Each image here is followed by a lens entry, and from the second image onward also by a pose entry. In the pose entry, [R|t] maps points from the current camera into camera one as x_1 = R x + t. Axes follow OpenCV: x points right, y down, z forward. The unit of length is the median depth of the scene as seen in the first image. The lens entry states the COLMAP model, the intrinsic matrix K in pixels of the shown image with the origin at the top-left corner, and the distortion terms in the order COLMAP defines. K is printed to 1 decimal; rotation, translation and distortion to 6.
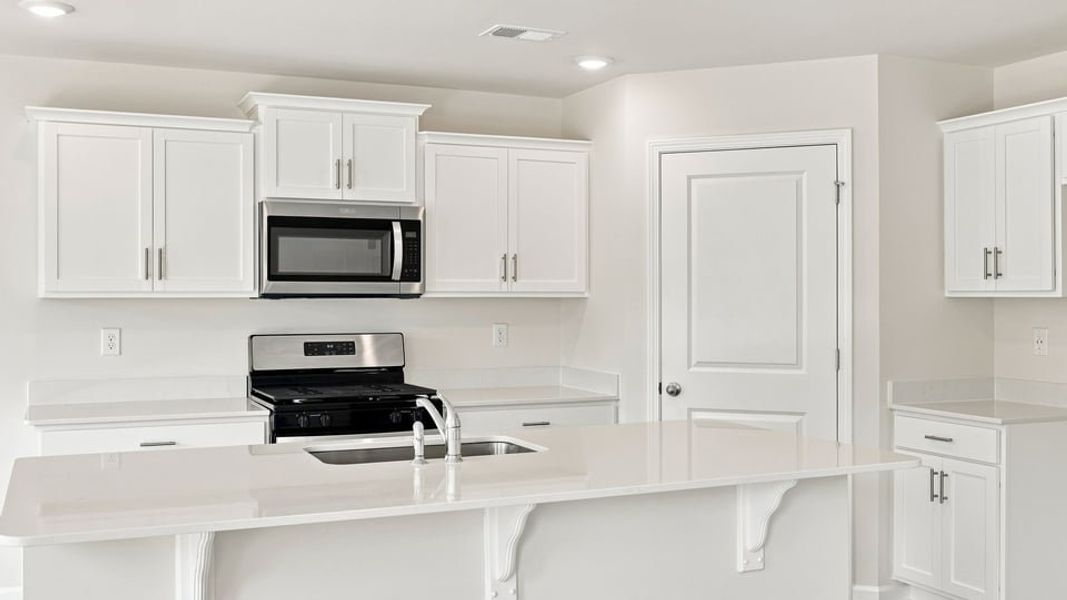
lens RADIAL K [[1014.8, 0, 500.9], [0, 1014.8, 299.5], [0, 0, 1]] dist [-0.086535, 0.006850]
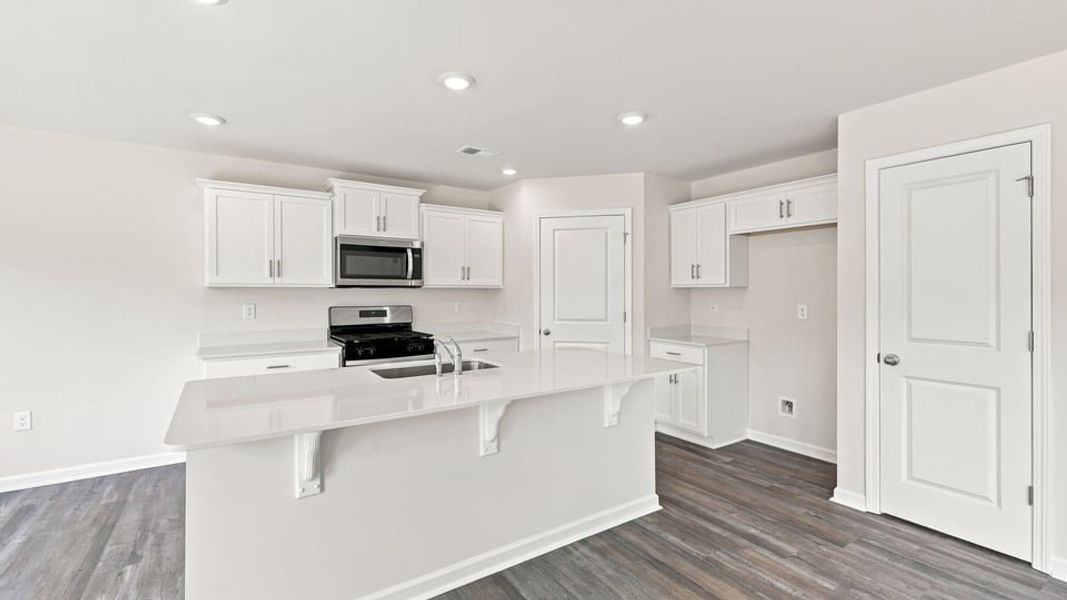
lens RADIAL K [[441.0, 0, 523.2], [0, 441.0, 294.6], [0, 0, 1]] dist [-0.039130, -0.000215]
pose [[0.981861, -0.001690, 0.189592, -0.048876], [0.001085, 0.999994, 0.003295, 0.009329], [-0.189597, -0.003029, 0.981857, 0.127636]]
